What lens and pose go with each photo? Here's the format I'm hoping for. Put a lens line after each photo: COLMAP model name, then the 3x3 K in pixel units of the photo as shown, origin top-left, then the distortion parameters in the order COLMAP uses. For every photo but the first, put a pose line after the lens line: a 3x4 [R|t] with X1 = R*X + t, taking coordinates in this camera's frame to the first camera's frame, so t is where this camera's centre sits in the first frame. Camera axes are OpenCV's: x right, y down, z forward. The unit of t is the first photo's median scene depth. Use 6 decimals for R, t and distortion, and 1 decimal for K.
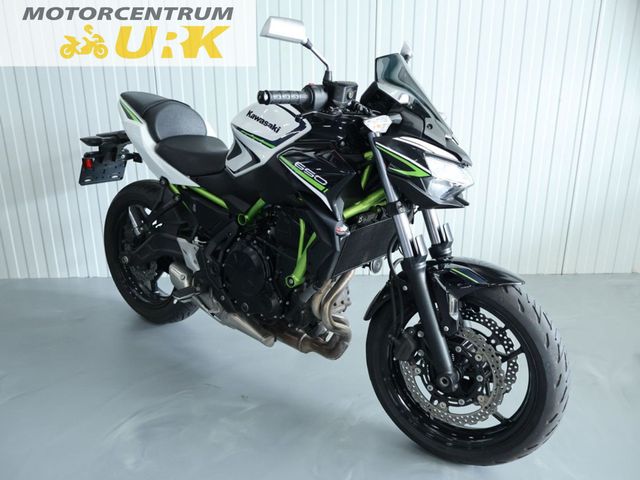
lens RADIAL K [[520.5, 0, 320.0], [0, 520.5, 239.7], [0, 0, 1]] dist [0.002048, 0.000195]
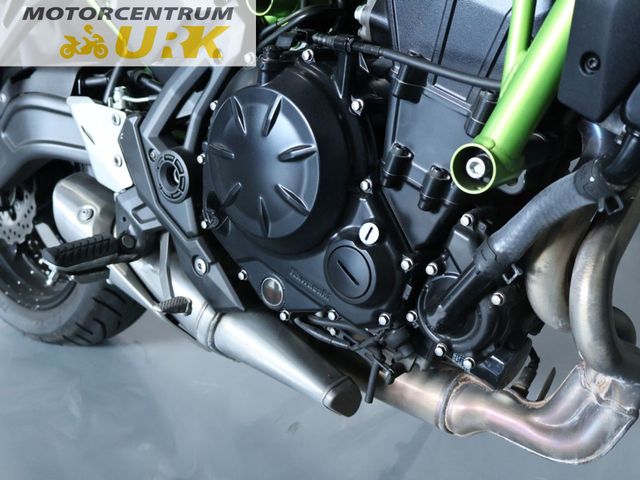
lens RADIAL K [[665.1, 0, 320.2], [0, 665.1, 240.2], [0, 0, 1]] dist [-0.007713, 0.000000]
pose [[0.999646, -0.014860, -0.022059, -0.104583], [0.014896, 0.999888, 0.001494, 0.096942], [0.022035, -0.001822, 0.999756, 0.596240]]
